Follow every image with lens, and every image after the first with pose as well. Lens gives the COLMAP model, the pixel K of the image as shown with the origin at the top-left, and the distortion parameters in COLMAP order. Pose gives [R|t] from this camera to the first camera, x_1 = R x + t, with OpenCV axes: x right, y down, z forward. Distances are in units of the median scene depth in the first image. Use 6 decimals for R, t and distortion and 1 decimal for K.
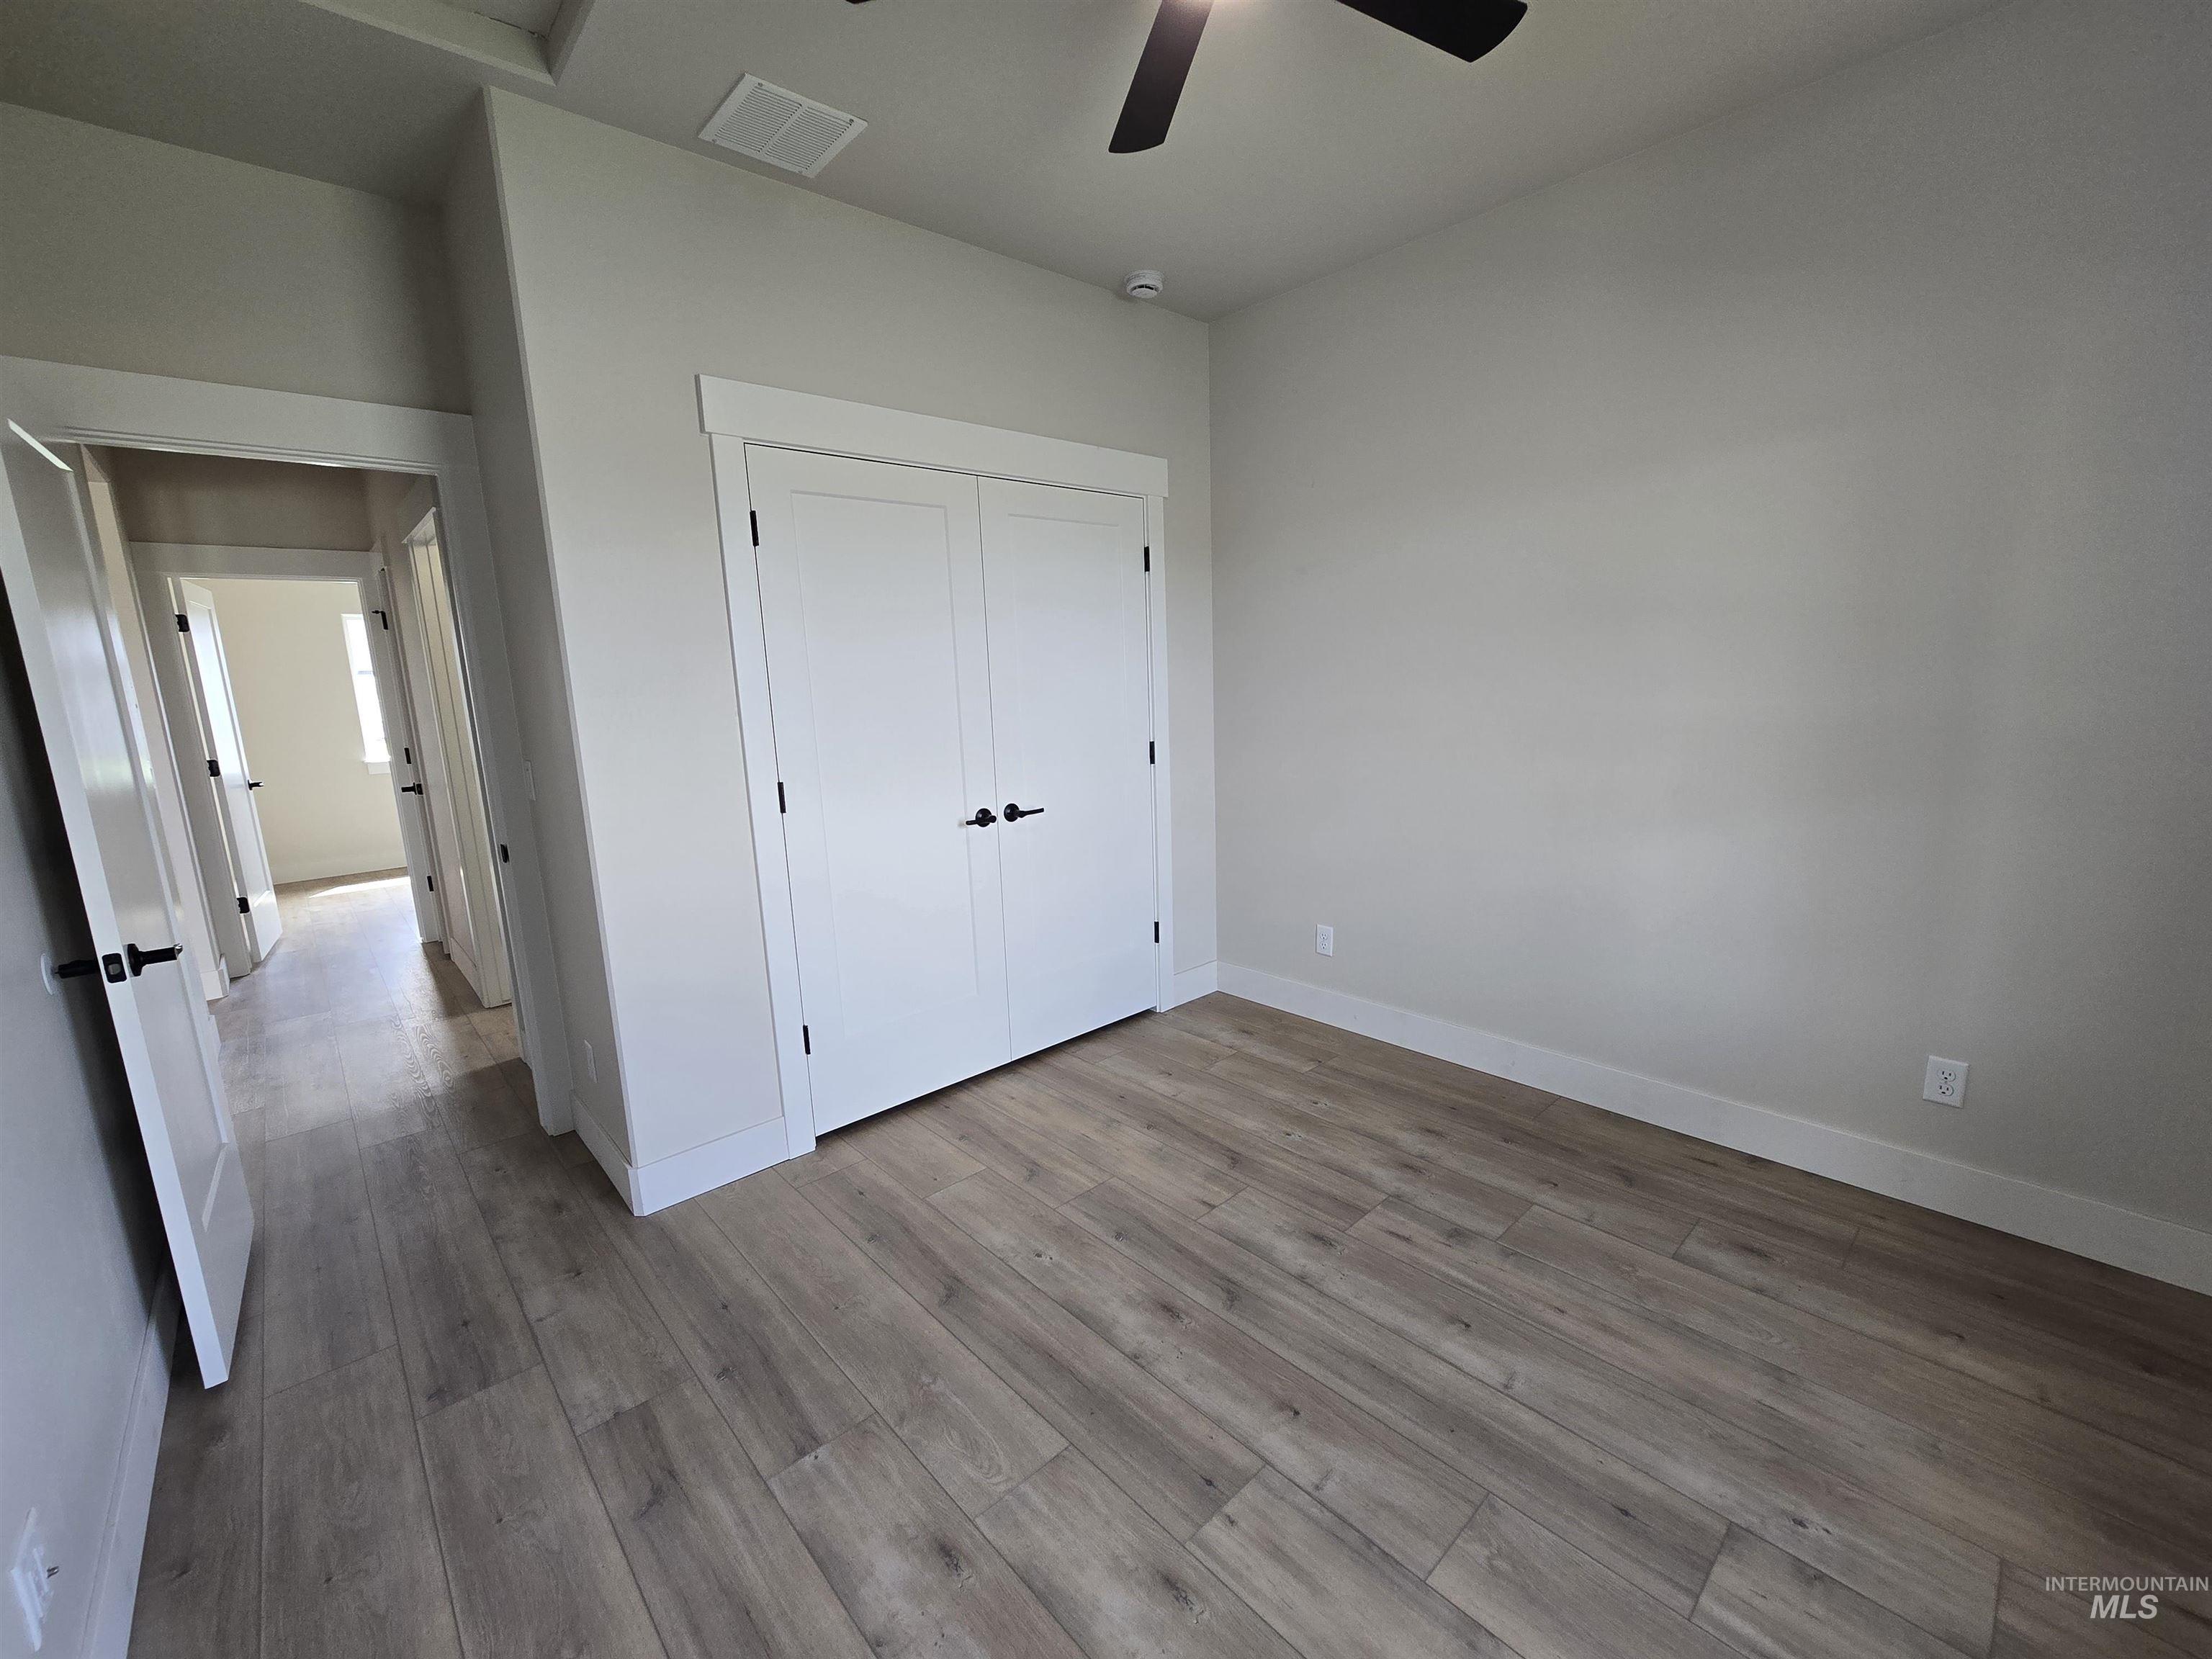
lens RADIAL K [[909.3, 0, 1101.4], [0, 909.3, 837.2], [0, 0, 1]] dist [-0.002207, 0.000393]
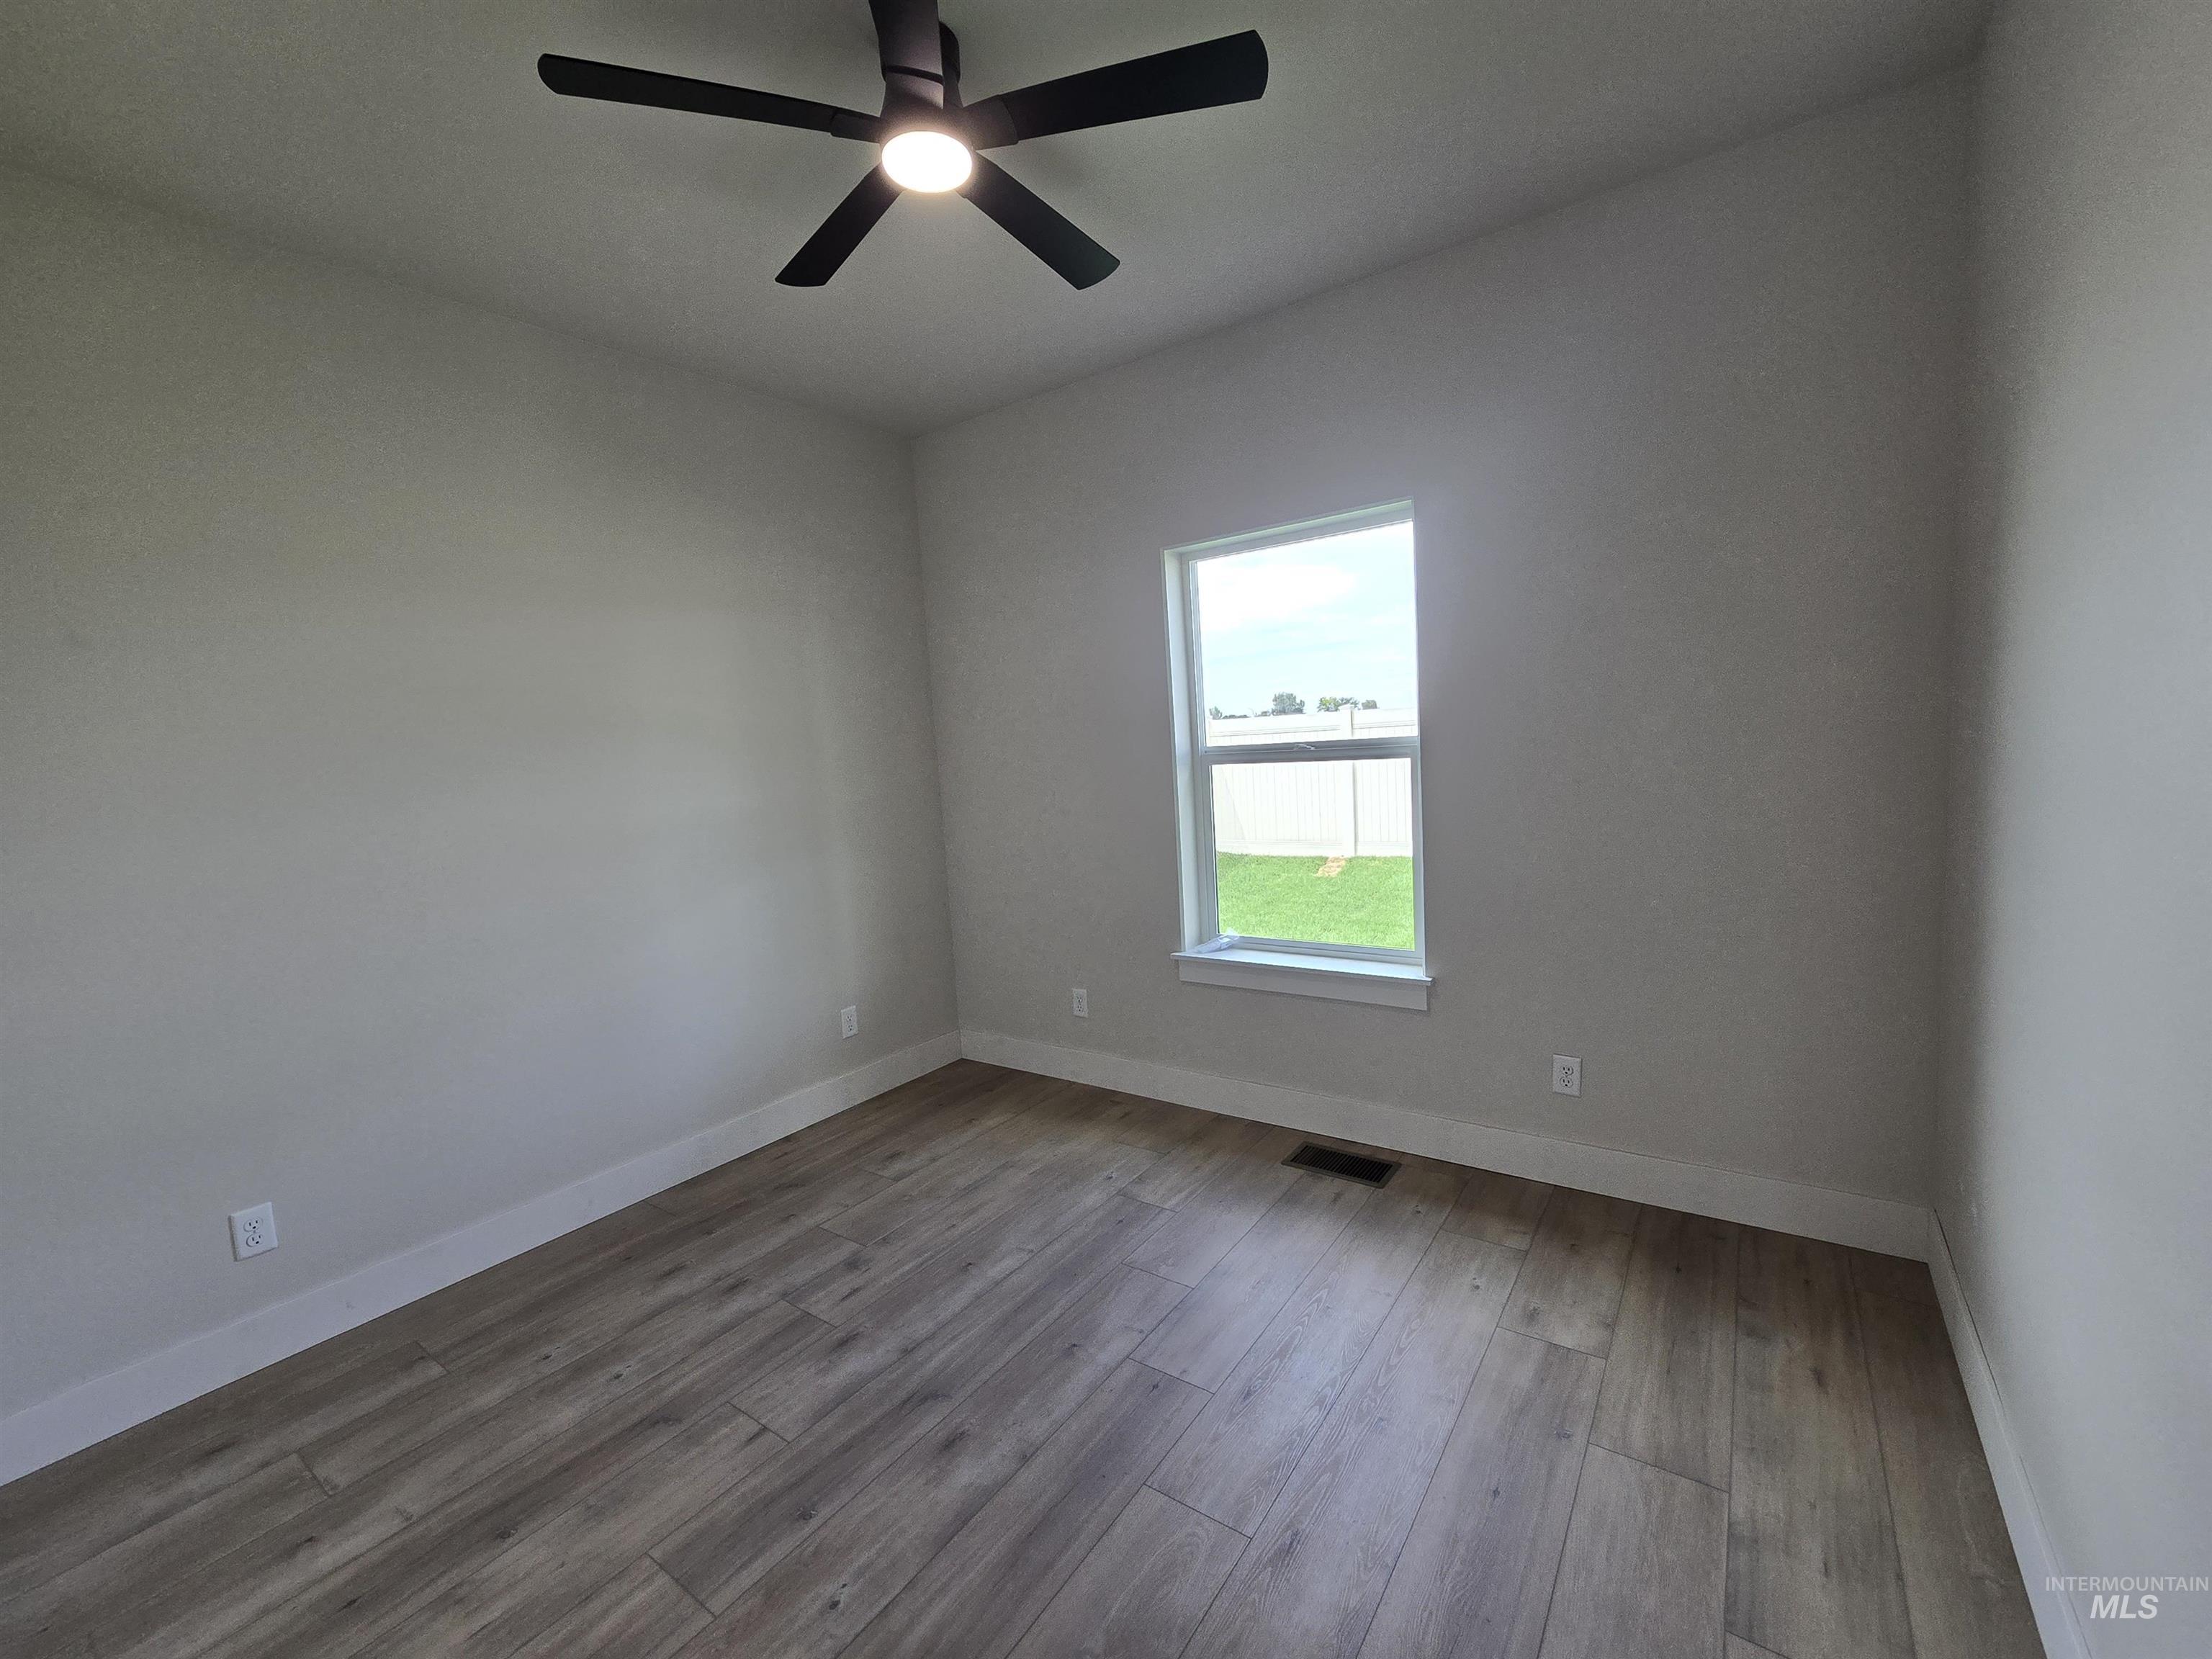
lens RADIAL K [[909.3, 0, 1101.4], [0, 909.3, 837.2], [0, 0, 1]] dist [-0.002207, 0.000393]
pose [[-0.205930, -0.054612, 0.977042, -0.739362], [0.243149, 0.964273, 0.105146, -0.112094], [-0.947877, 0.259220, -0.185294, 0.792133]]
